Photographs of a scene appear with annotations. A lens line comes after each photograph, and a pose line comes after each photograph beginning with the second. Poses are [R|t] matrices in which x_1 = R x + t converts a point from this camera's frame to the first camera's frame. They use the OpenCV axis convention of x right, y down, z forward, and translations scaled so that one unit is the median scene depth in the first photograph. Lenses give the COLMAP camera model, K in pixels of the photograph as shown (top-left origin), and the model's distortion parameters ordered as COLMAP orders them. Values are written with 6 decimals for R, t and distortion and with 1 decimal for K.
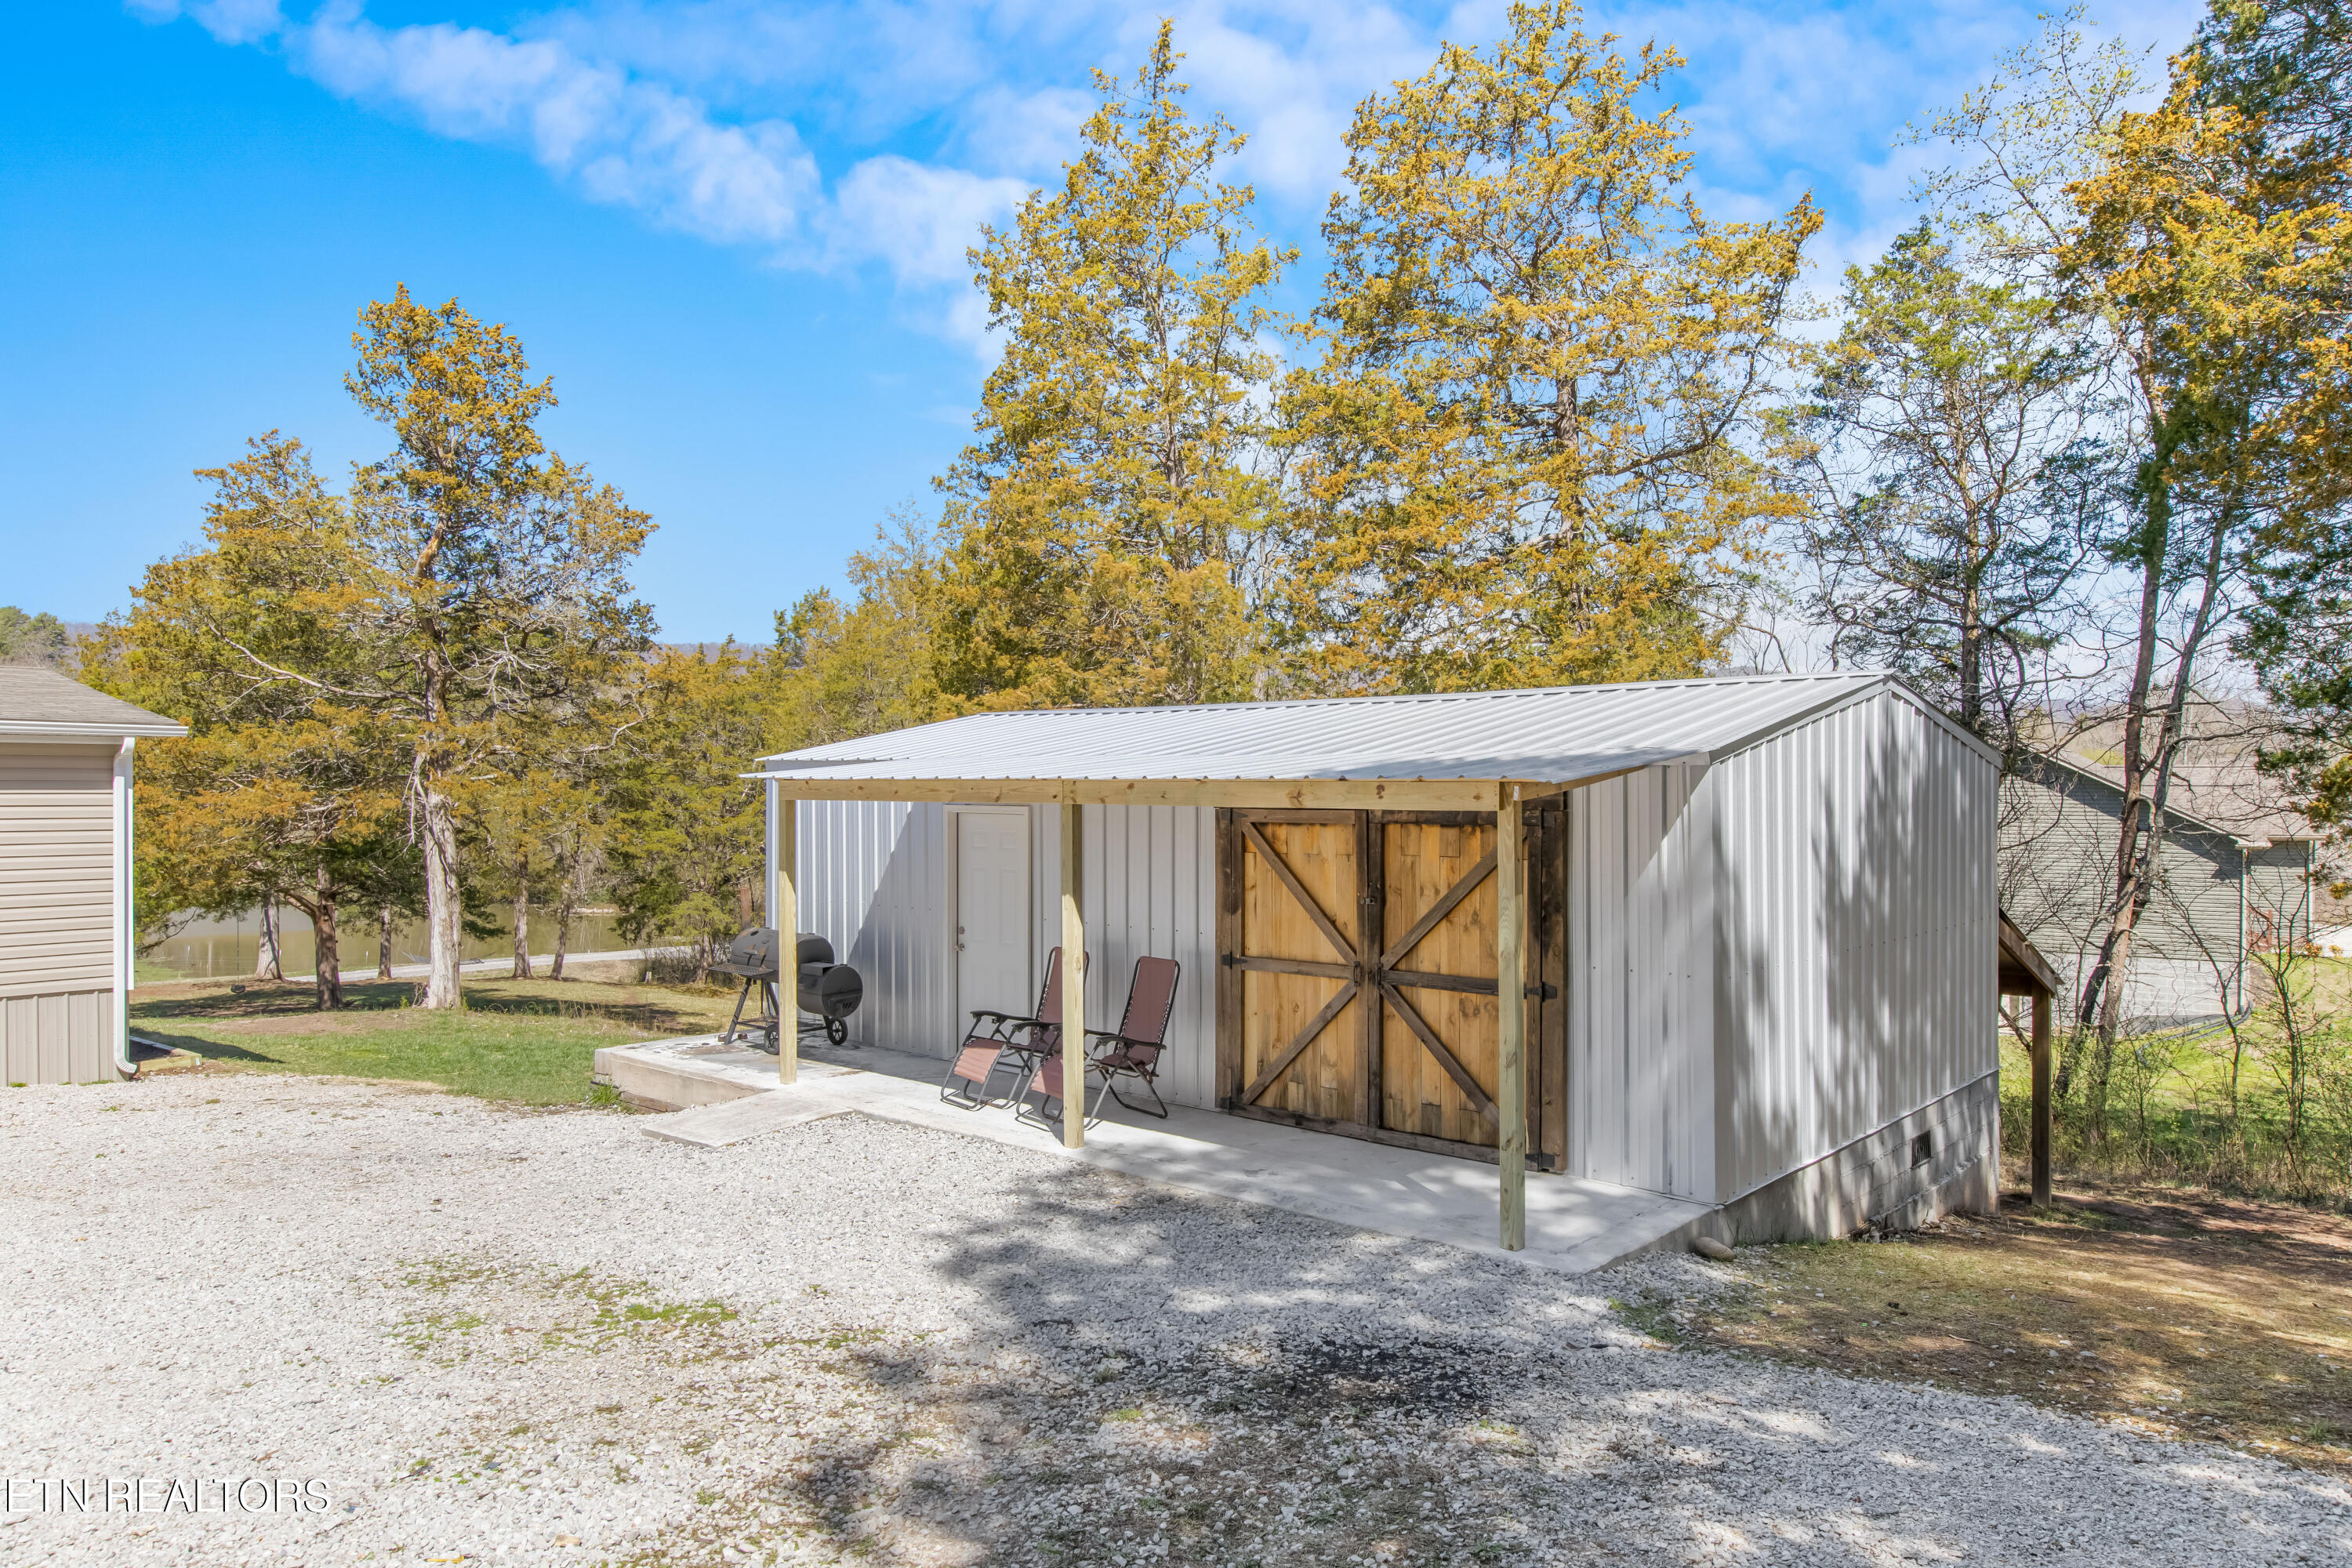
lens RADIAL K [[1538.0, 0, 1173.4], [0, 1538.0, 781.0], [0, 0, 1]] dist [0.005847, 0.001313]
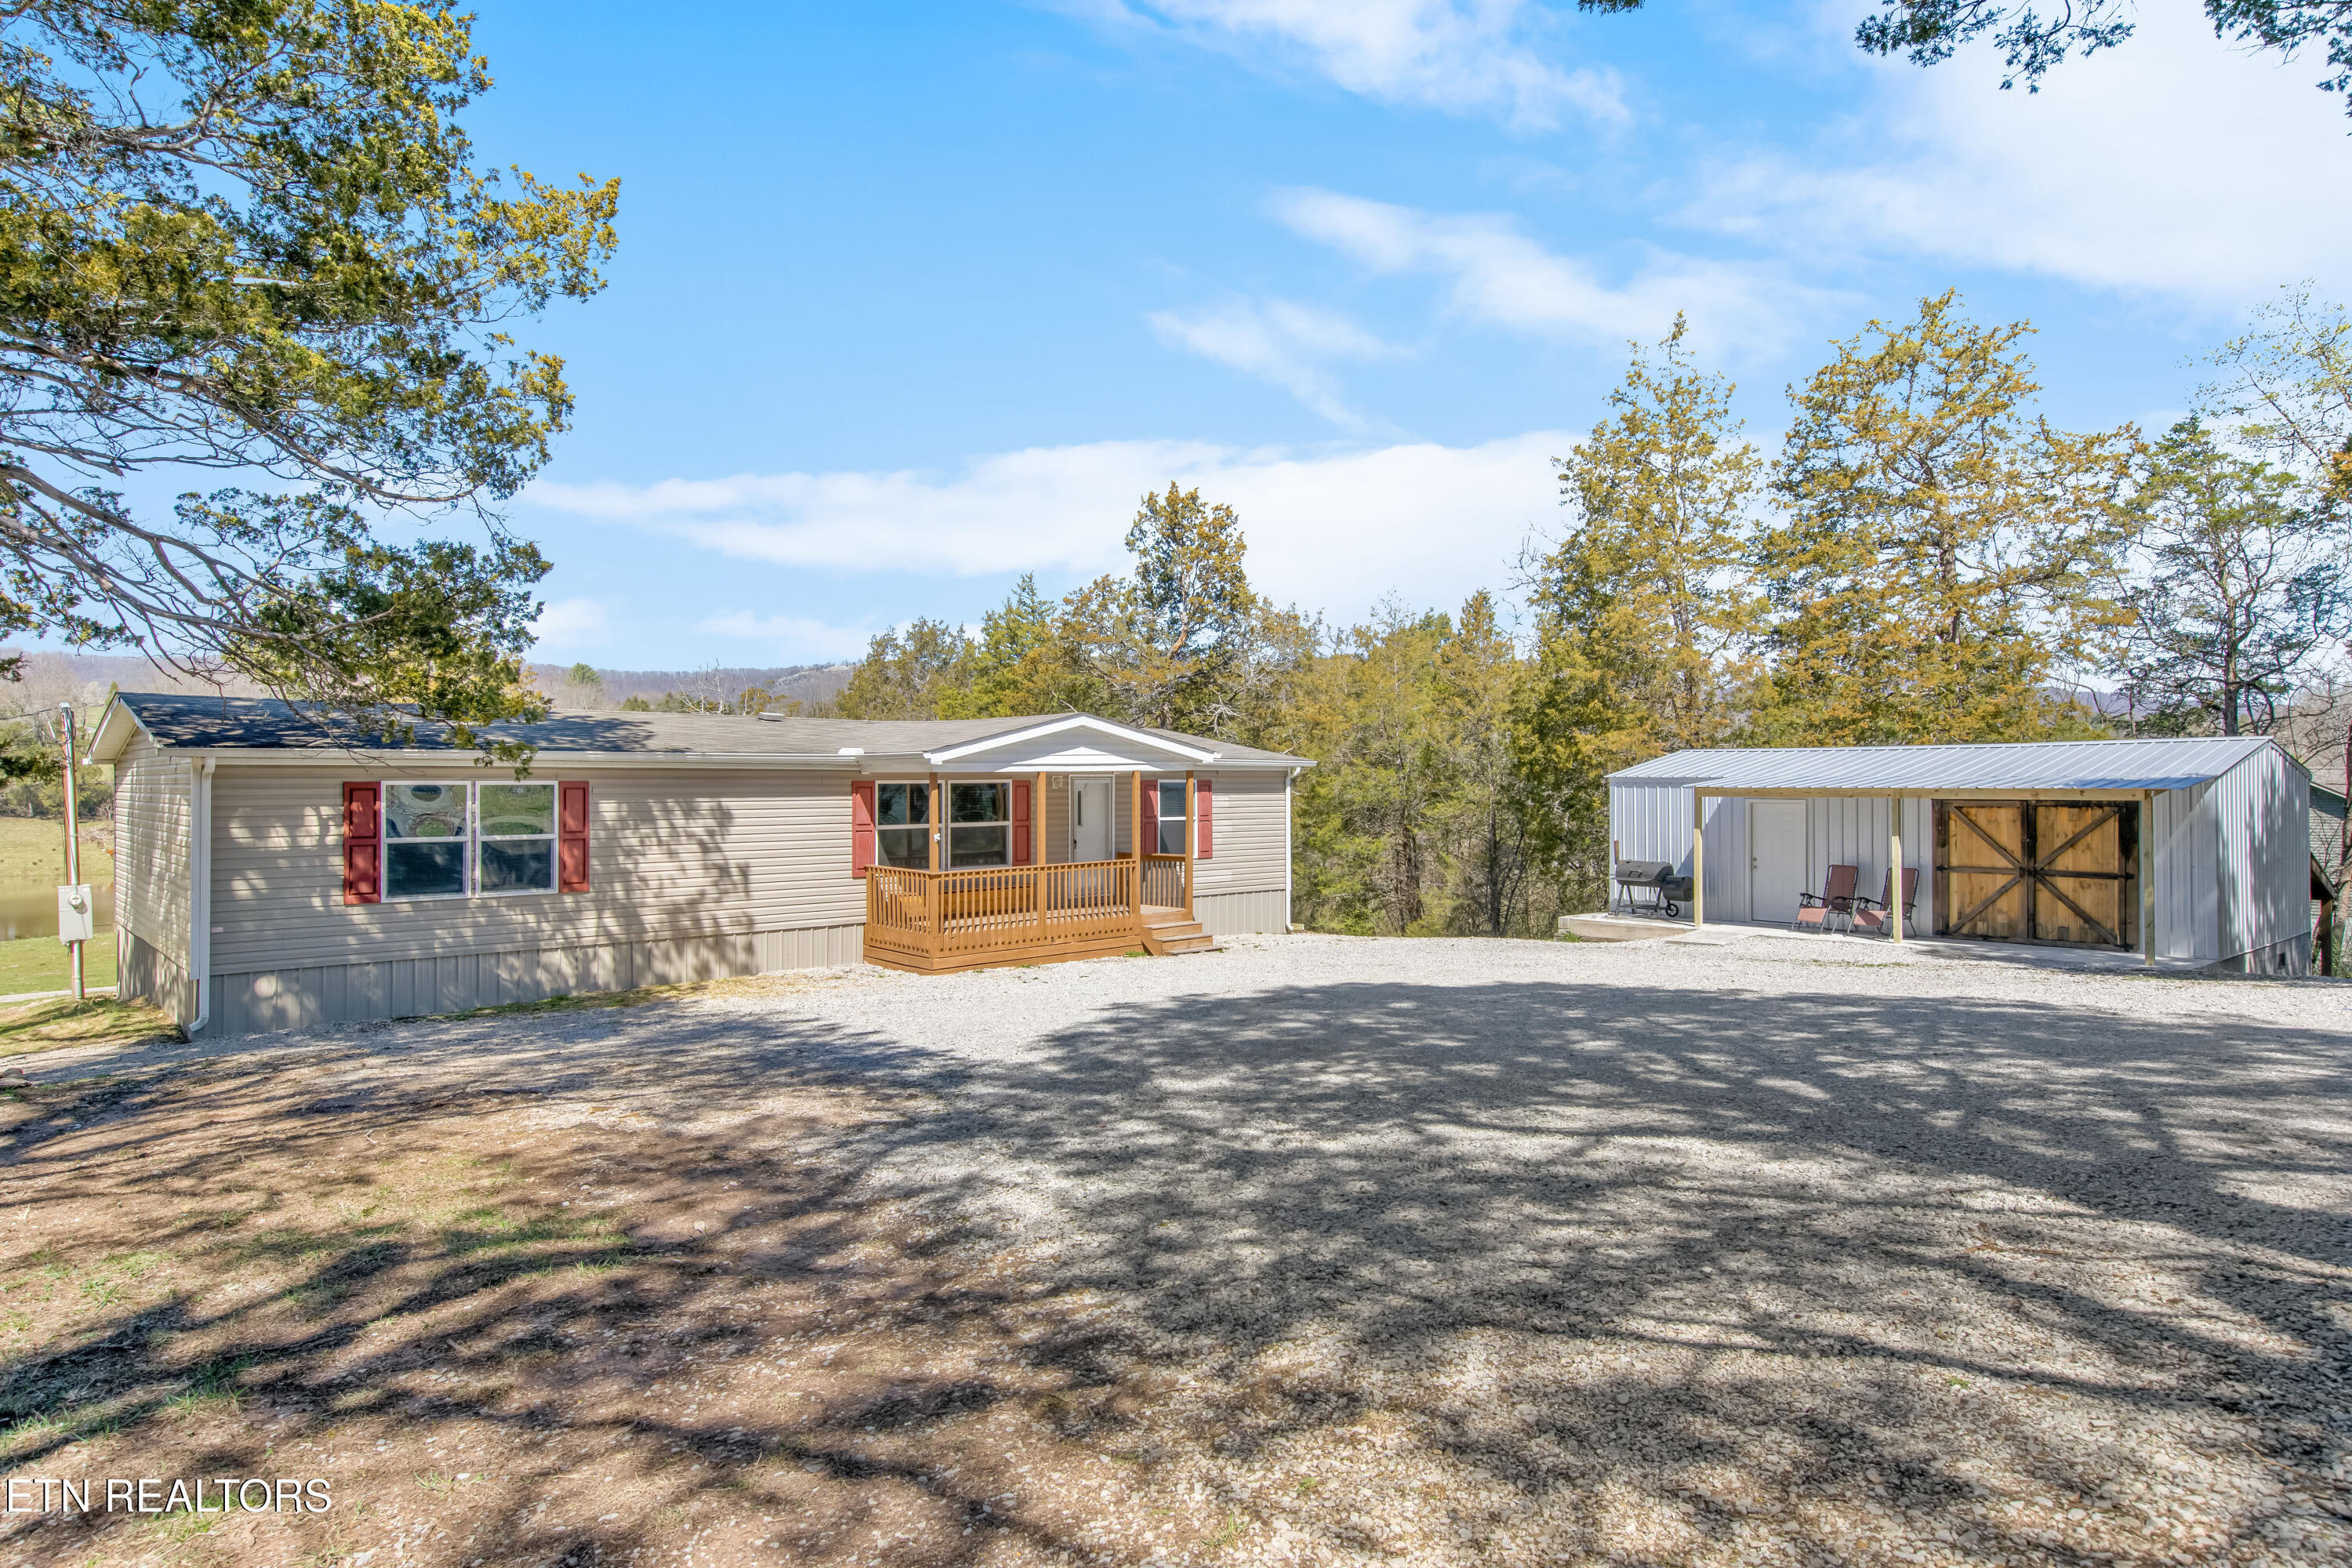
lens RADIAL K [[1379.1, 0, 1168.2], [0, 1379.1, 783.8], [0, 0, 1]] dist [0.007017, 0.003087]
pose [[0.993082, -0.004841, -0.117325, -0.864593], [0.005177, 0.999983, 0.002556, -0.017170], [0.117311, -0.003146, 0.993090, -1.149185]]
